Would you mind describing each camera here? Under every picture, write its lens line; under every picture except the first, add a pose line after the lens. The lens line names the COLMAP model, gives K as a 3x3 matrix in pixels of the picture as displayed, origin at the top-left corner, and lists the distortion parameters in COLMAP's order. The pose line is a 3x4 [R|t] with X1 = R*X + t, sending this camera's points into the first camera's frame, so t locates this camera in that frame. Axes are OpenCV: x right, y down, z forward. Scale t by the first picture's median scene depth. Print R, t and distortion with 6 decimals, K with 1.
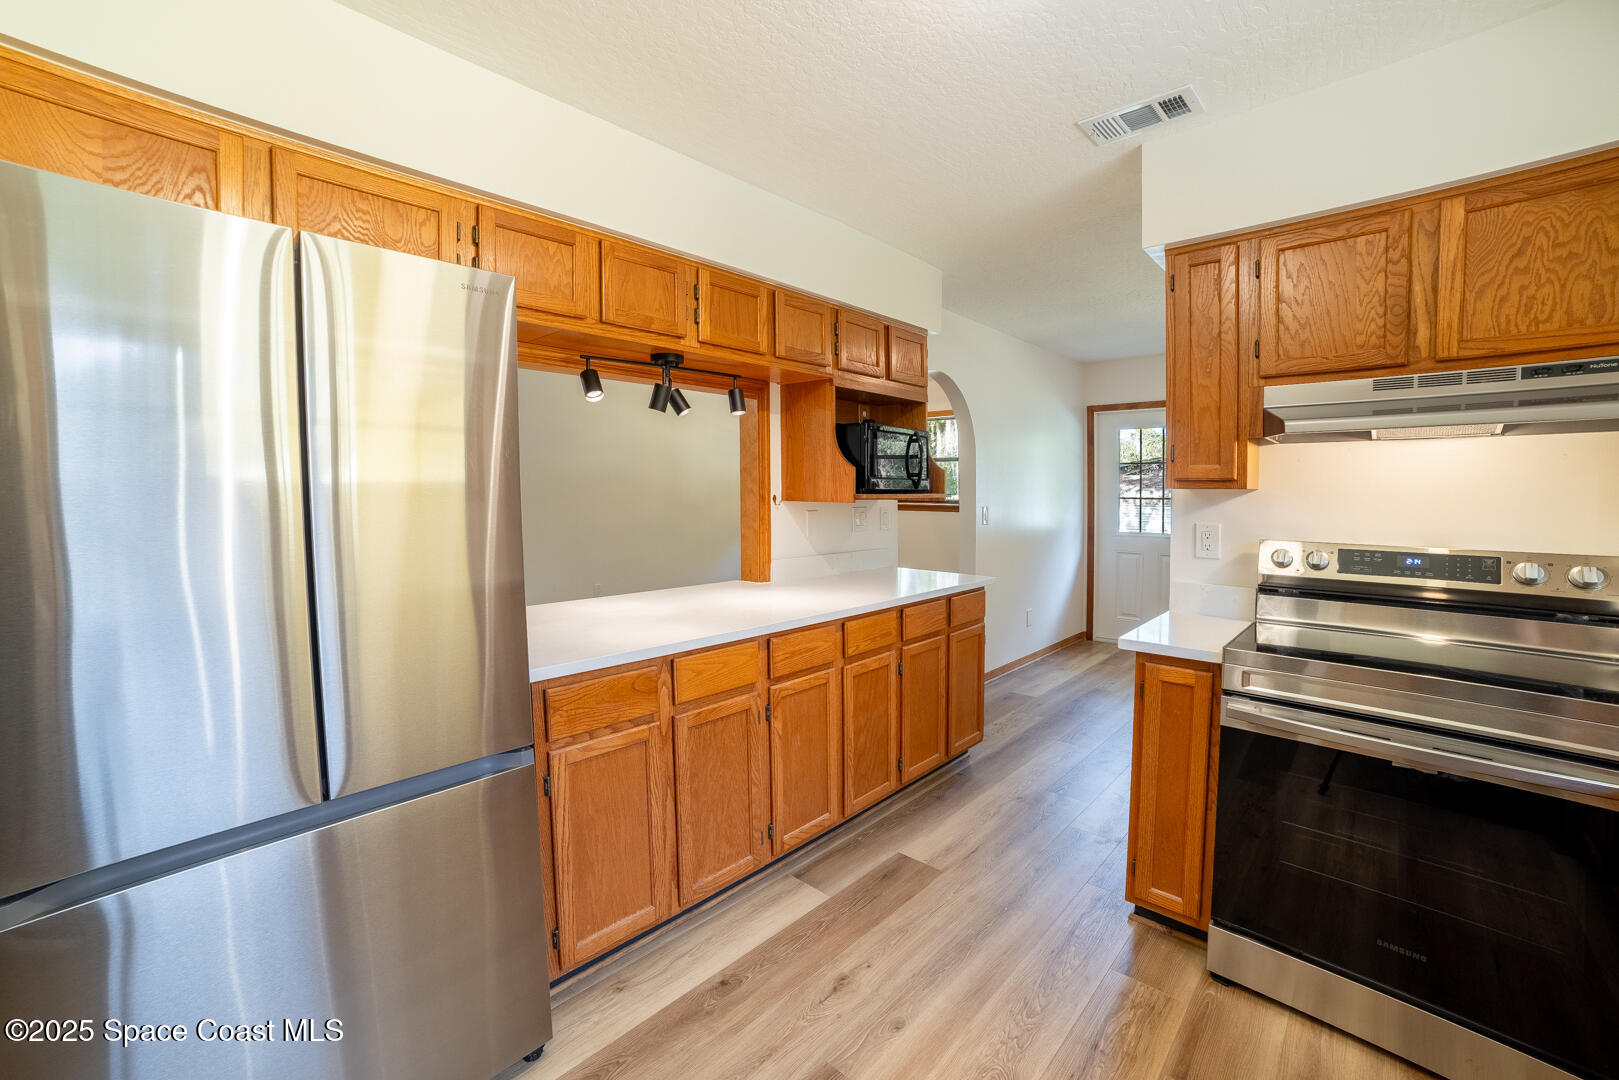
lens RADIAL K [[634.0, 0, 811.0], [0, 634.0, 537.1], [0, 0, 1]] dist [0.000144, 0.000013]
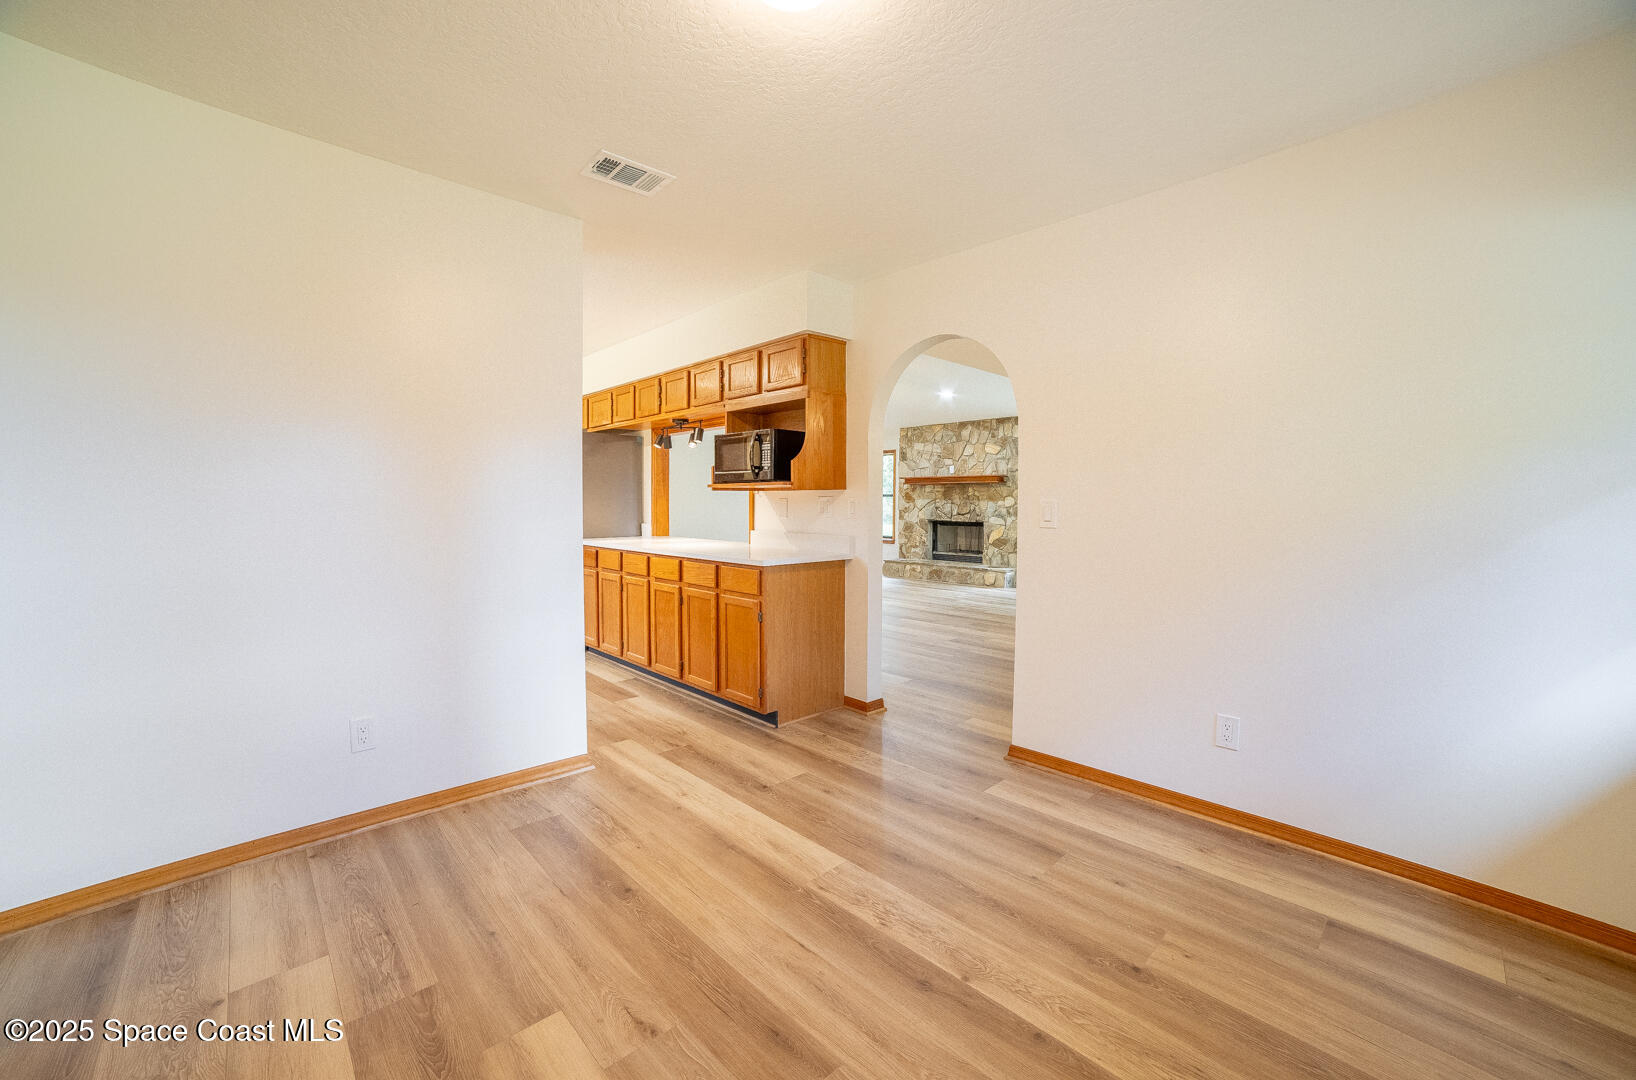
lens RADIAL K [[645.3, 0, 816.6], [0, 645.3, 539.3], [0, 0, 1]] dist [0.000138, 0.000026]
pose [[-0.044422, 0.057528, -0.997355, 1.522838], [-0.071125, 0.995625, 0.060597, -0.047336], [0.996478, 0.073629, -0.040136, 1.270908]]
